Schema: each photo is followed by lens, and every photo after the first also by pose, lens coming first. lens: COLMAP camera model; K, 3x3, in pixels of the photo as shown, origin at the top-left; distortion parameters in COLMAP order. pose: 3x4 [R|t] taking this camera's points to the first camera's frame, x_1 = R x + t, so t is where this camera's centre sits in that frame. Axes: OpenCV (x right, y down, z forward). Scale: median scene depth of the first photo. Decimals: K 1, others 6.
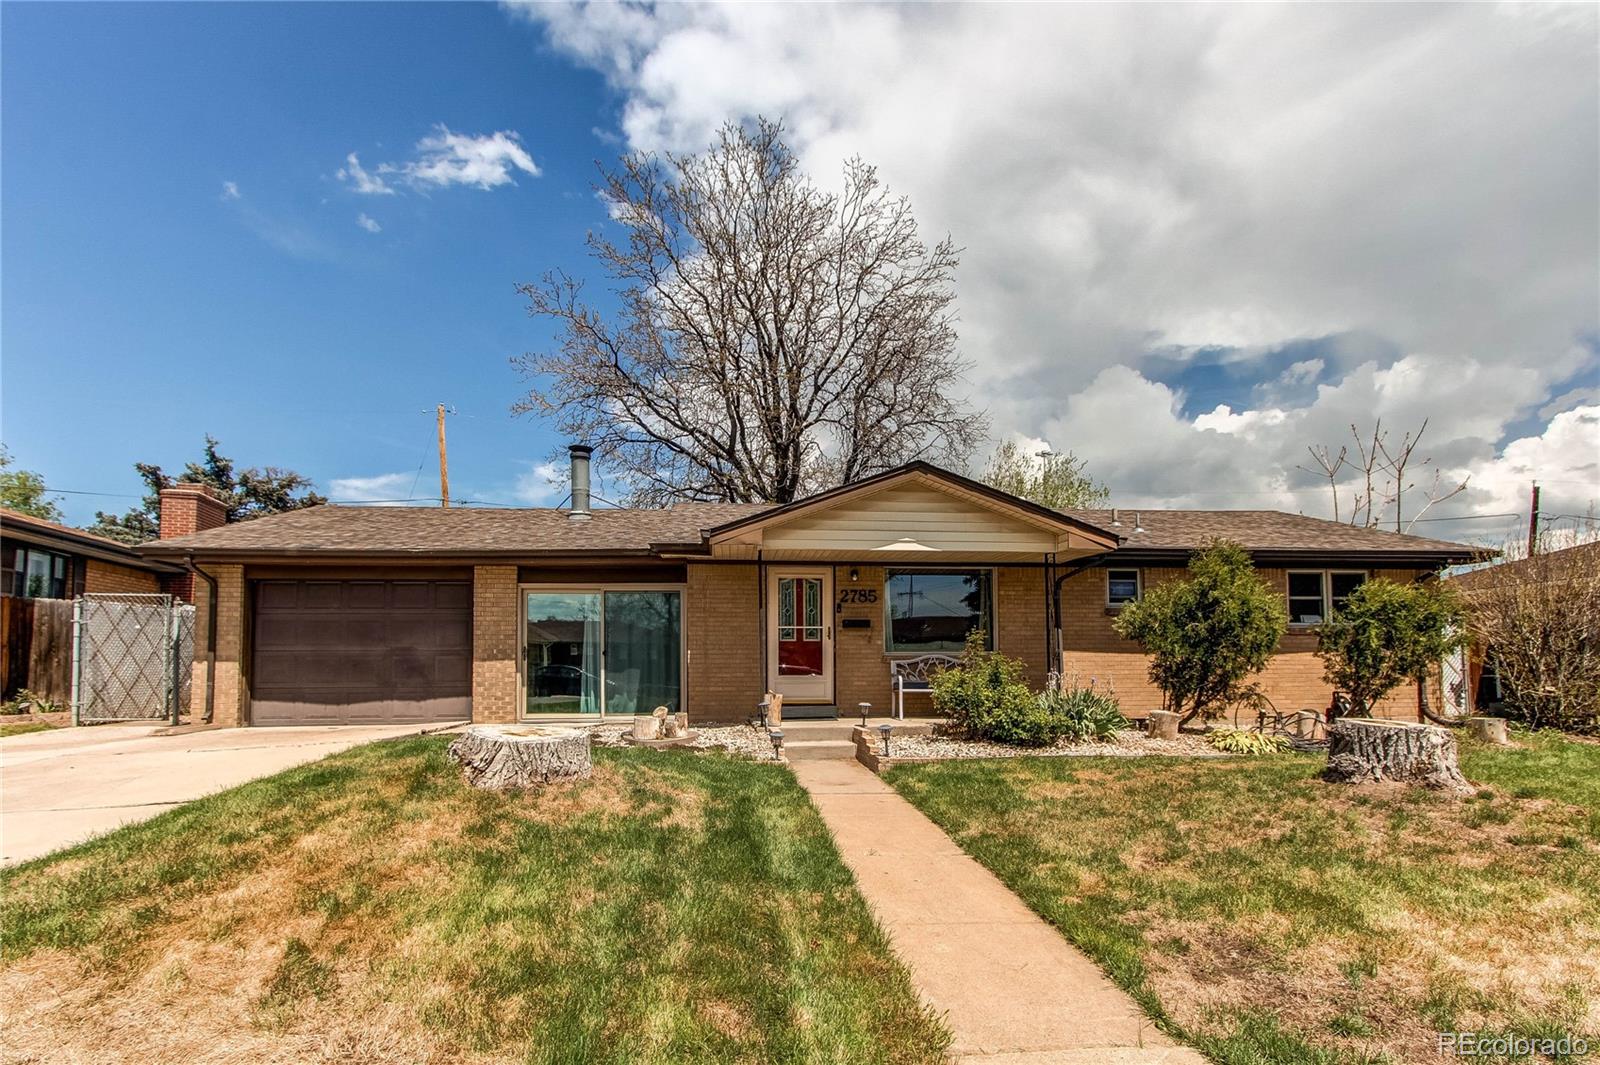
lens RADIAL K [[777.4, 0, 798.2], [0, 777.4, 580.7], [0, 0, 1]] dist [0.000552, 0.000597]
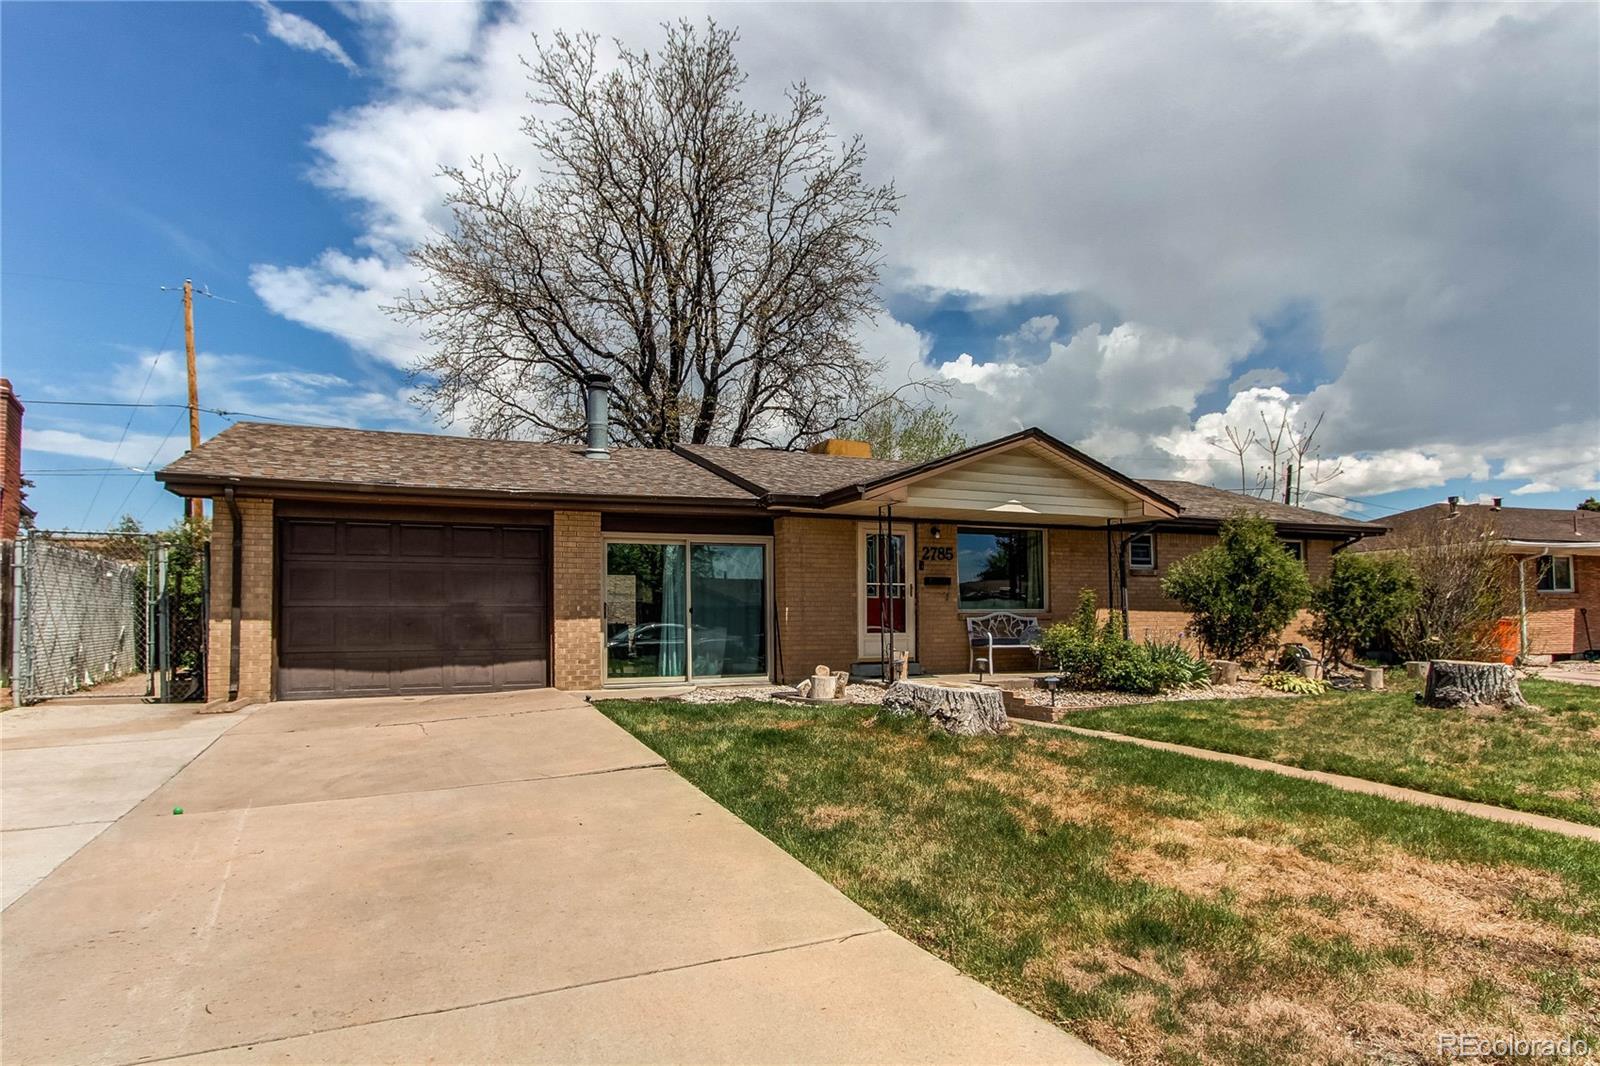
lens RADIAL K [[913.0, 0, 800.0], [0, 913.0, 533.0], [0, 0, 1]] dist [-0.001423, -0.000024]
pose [[0.946906, 0.028441, 0.320251, -0.488677], [-0.030186, 0.999544, 0.000484, -0.002473], [-0.320091, -0.010125, 0.947333, -0.062637]]
